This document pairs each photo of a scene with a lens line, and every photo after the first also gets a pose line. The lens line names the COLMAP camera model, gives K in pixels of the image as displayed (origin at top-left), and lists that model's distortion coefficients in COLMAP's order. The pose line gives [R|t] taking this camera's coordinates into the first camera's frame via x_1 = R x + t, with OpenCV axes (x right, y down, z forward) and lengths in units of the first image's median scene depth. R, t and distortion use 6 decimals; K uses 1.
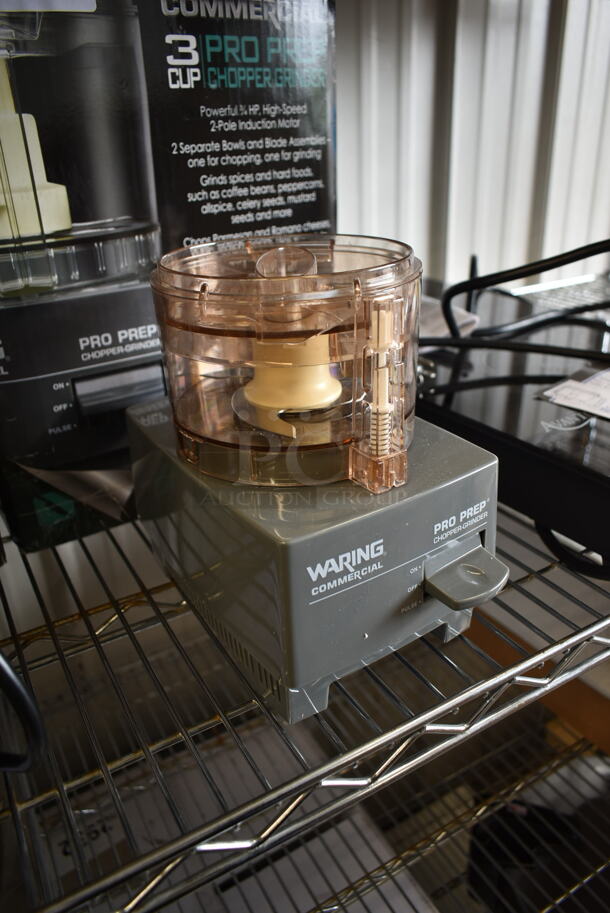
lens RADIAL K [[678.0, 0, 305.0], [0, 678.0, 456.5], [0, 0, 1]] dist [-0.018445, 0.006016]
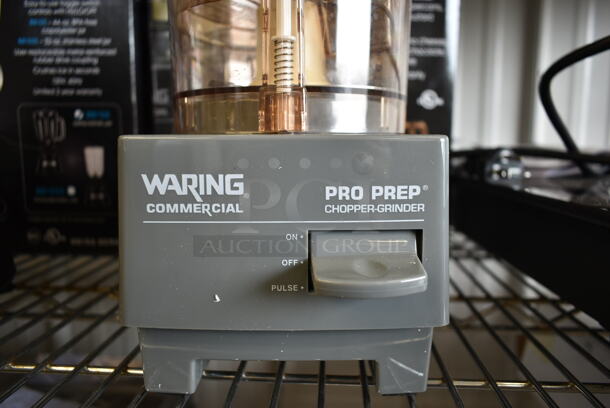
lens RADIAL K [[453.0, 0, 305.0], [0, 453.0, 204.0], [0, 0, 1]] dist [-0.018445, 0.006016]
pose [[0.832020, 0.117396, -0.542181, 0.339092], [-0.272851, 0.937562, -0.215706, 0.177951], [0.483006, 0.327407, 0.812102, 0.406396]]
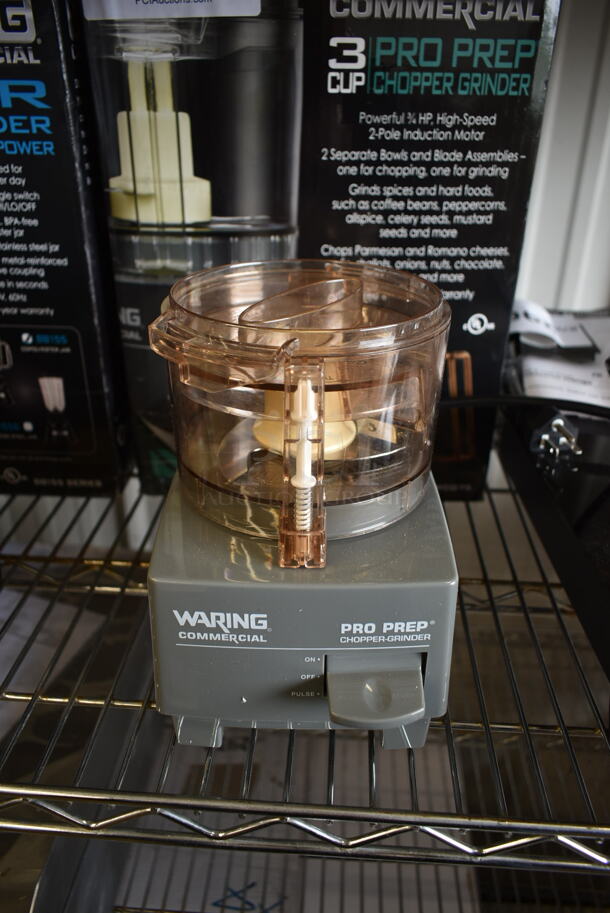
lens RADIAL K [[678.0, 0, 305.0], [0, 678.0, 456.5], [0, 0, 1]] dist [-0.018445, 0.006016]
pose [[0.831375, 0.306509, -0.463538, 0.361213], [-0.283680, 0.951346, 0.120274, -0.146101], [0.477851, 0.031504, 0.877876, 0.138918]]
